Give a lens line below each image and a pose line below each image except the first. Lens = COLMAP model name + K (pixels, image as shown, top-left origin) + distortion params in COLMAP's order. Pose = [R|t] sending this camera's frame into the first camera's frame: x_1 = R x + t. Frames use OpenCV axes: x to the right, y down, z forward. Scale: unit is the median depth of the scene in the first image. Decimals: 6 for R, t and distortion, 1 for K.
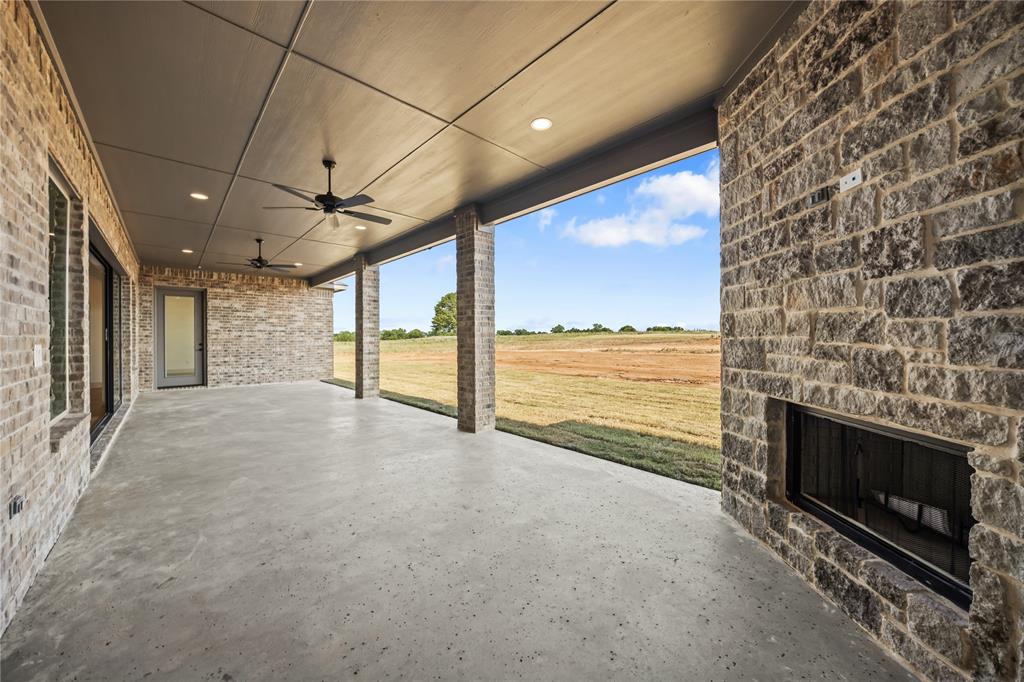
lens RADIAL K [[364.8, 0, 504.8], [0, 364.8, 338.0], [0, 0, 1]] dist [-0.000784, -0.000051]
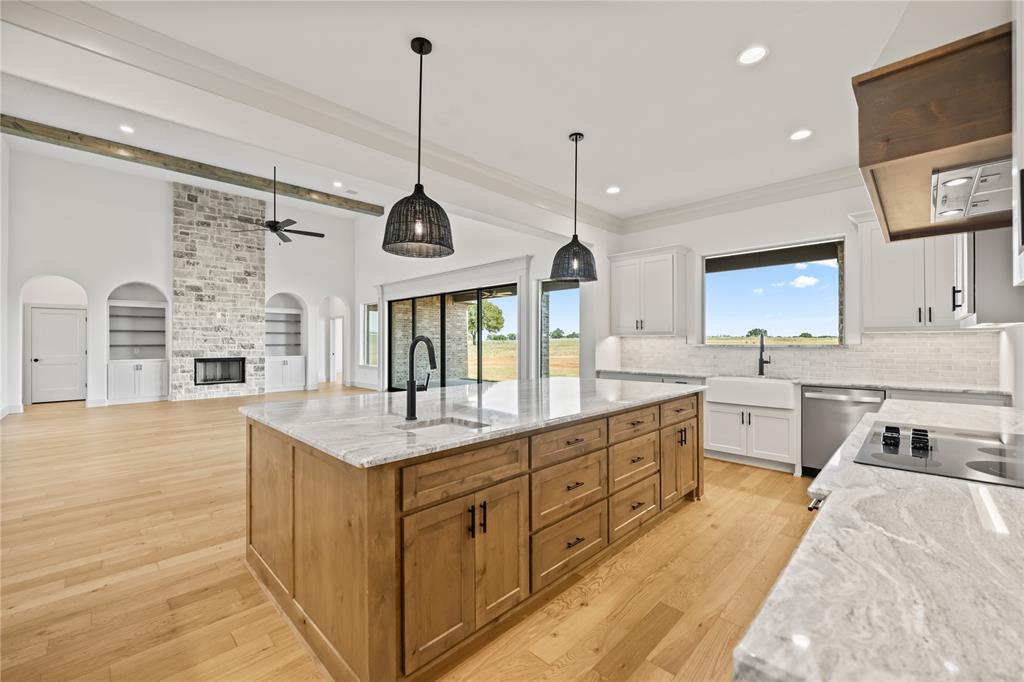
lens RADIAL K [[415.6, 0, 511.3], [0, 415.6, 339.0], [0, 0, 1]] dist [-0.008108, -0.000015]
pose [[0.998699, 0.004791, 0.050759, -0.472169], [-0.004339, 0.999950, -0.009026, -0.004345], [-0.050800, 0.008794, 0.998670, -0.460180]]
